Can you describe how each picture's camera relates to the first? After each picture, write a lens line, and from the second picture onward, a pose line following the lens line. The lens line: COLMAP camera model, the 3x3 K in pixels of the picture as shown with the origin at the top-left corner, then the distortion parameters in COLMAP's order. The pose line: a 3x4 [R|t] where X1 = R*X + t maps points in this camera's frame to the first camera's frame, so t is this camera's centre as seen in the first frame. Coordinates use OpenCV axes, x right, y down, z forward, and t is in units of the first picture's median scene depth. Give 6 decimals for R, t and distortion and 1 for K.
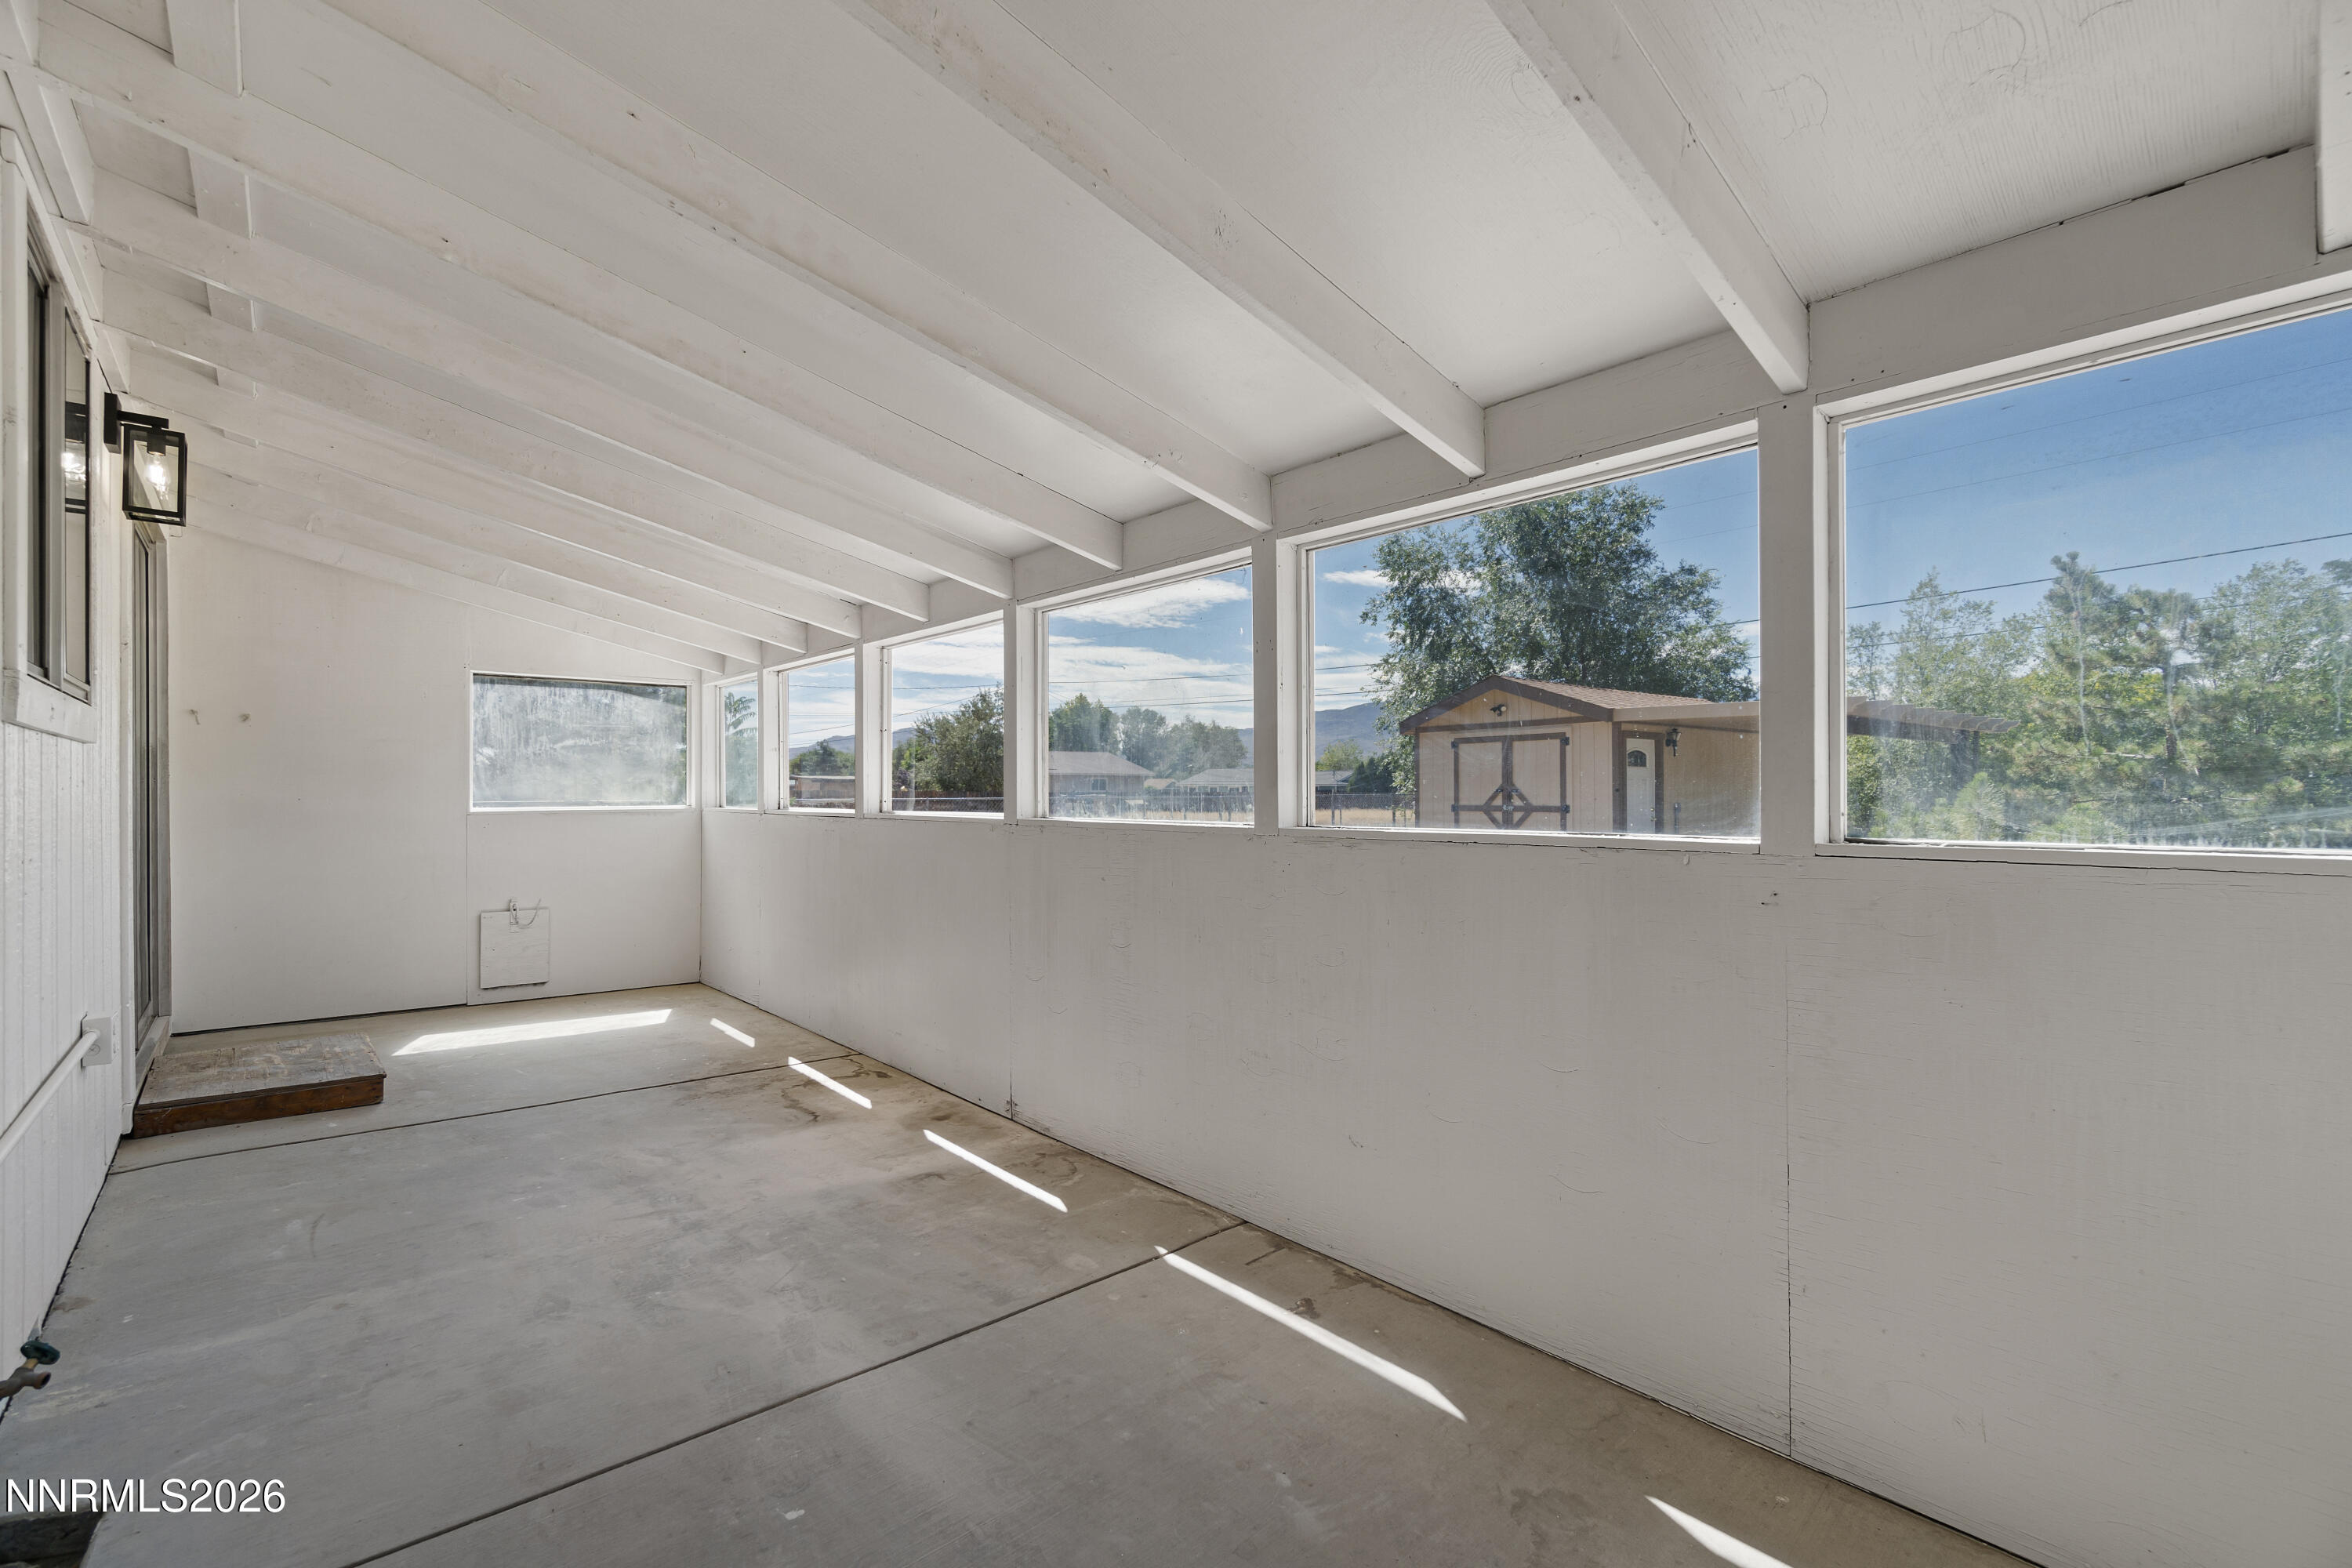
lens RADIAL K [[1009.4, 0, 1169.7], [0, 1009.4, 798.8], [0, 0, 1]] dist [-0.003114, 0.001514]
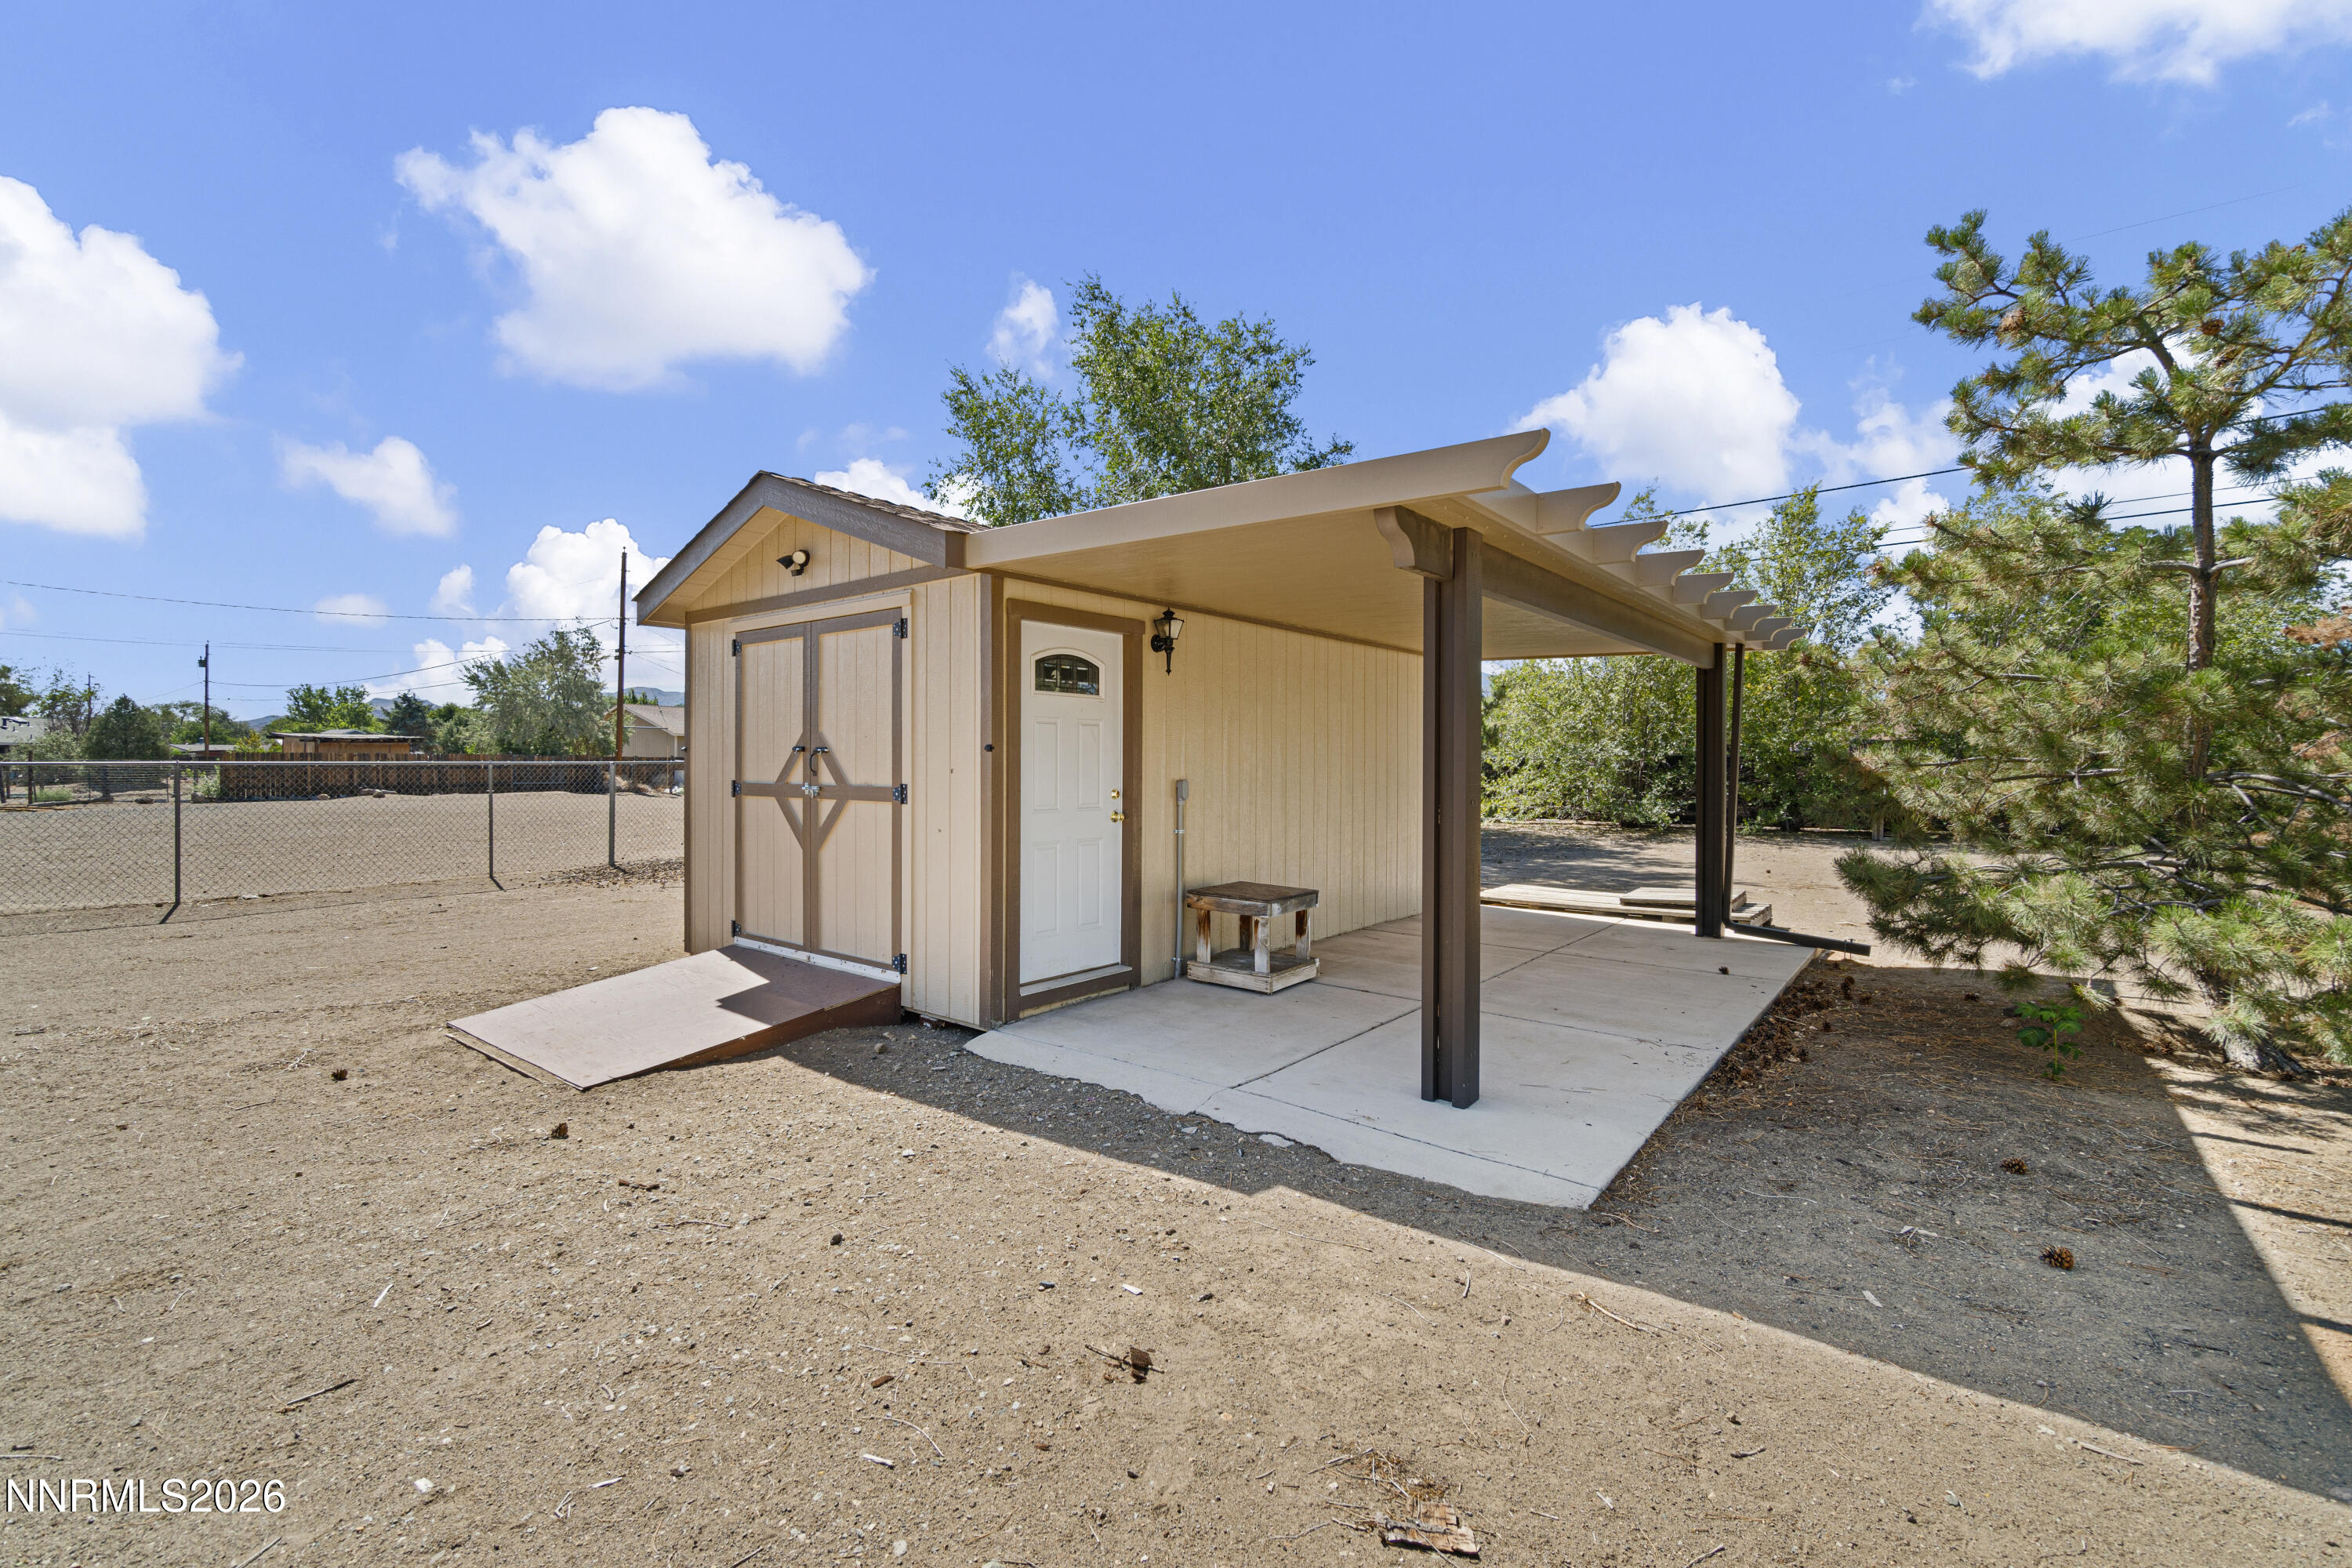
lens RADIAL K [[1009.4, 0, 1160.6], [0, 1009.4, 781.3], [0, 0, 1]] dist [-0.003114, 0.001514]
pose [[0.975832, 0.001724, 0.218513, 0.399375], [-0.004152, 0.999935, 0.010654, 0.000171], [-0.218481, -0.011304, 0.975776, 0.566942]]
